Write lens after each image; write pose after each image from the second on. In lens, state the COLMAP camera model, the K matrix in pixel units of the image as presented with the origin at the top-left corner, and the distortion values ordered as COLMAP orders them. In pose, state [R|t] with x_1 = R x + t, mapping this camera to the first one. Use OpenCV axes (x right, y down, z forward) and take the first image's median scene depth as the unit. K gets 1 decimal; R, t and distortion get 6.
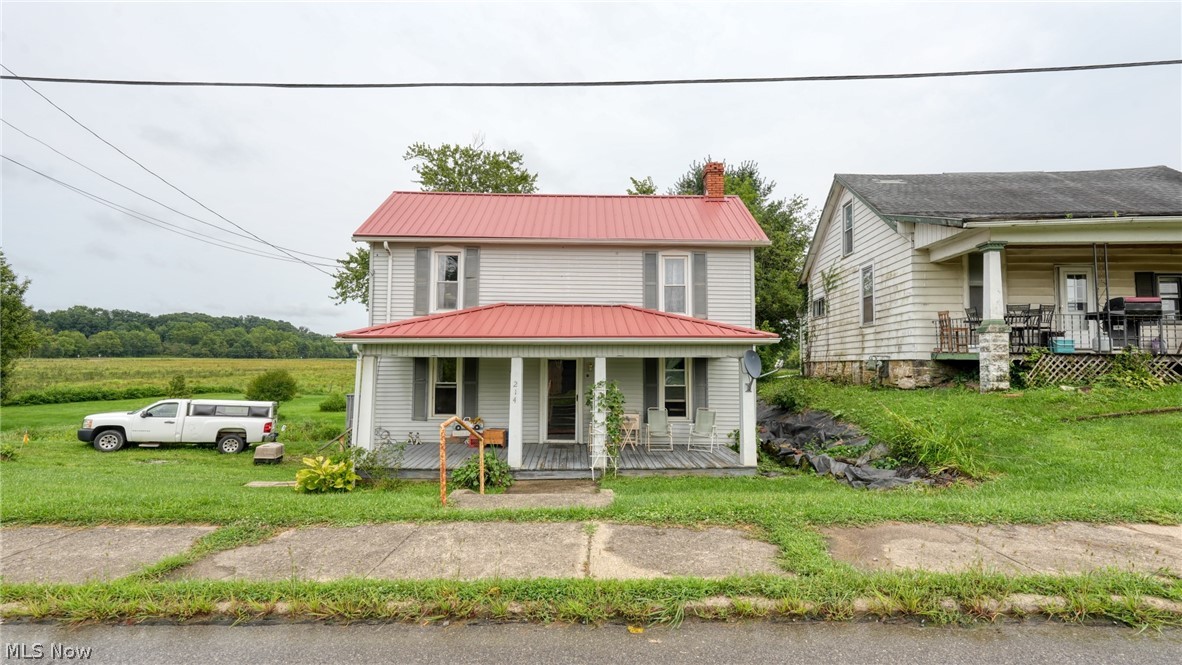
lens RADIAL K [[519.3, 0, 591.0], [0, 519.3, 332.5], [0, 0, 1]] dist [-0.009413, 0.000399]
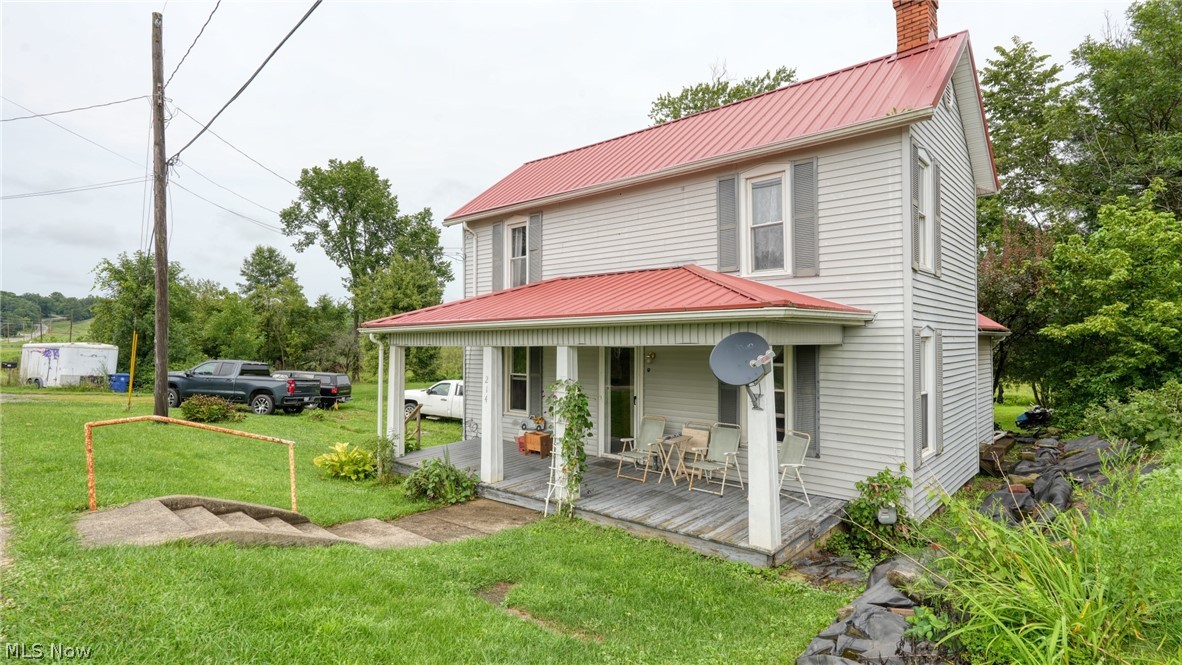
lens RADIAL K [[586.0, 0, 591.0], [0, 586.0, 332.5], [0, 0, 1]] dist [-0.000198, -0.000044]
pose [[0.736156, -0.017885, -0.676575, 0.471811], [0.043375, 0.998843, 0.020790, 0.011926], [0.675420, -0.044651, 0.736080, 0.357055]]
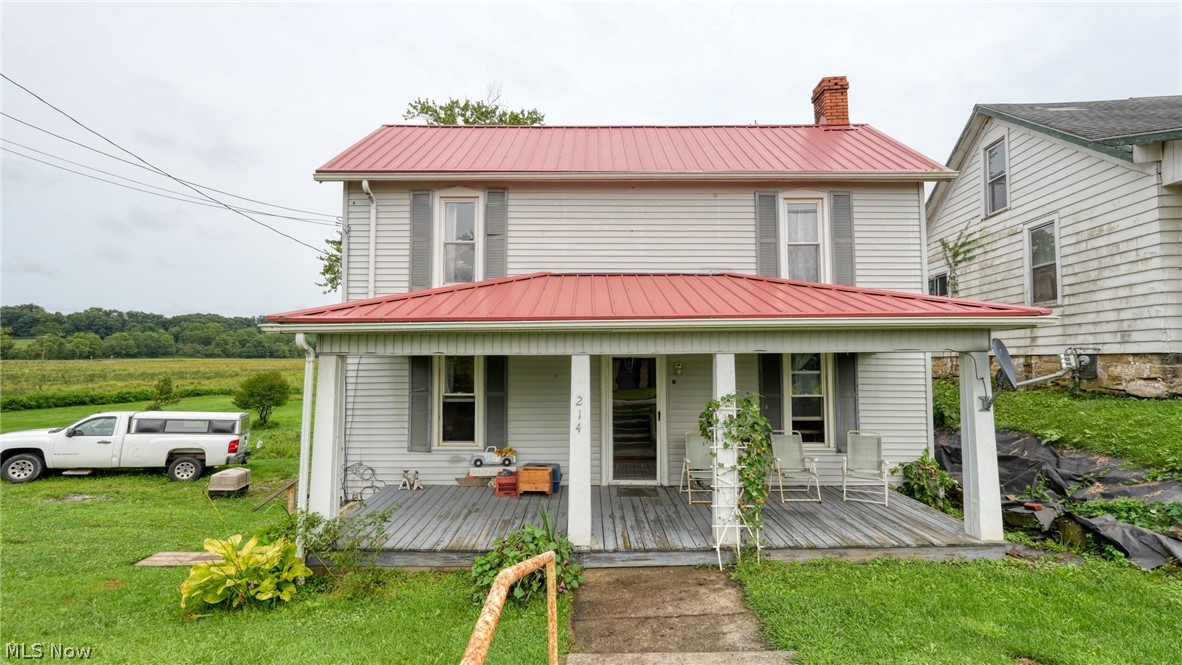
lens RADIAL K [[519.3, 0, 591.0], [0, 519.3, 332.5], [0, 0, 1]] dist [-0.009413, 0.000399]
pose [[0.999801, -0.009247, -0.017659, -0.097617], [0.009346, 0.999941, 0.005543, 0.016240], [0.017607, -0.005707, 0.999829, 0.338822]]
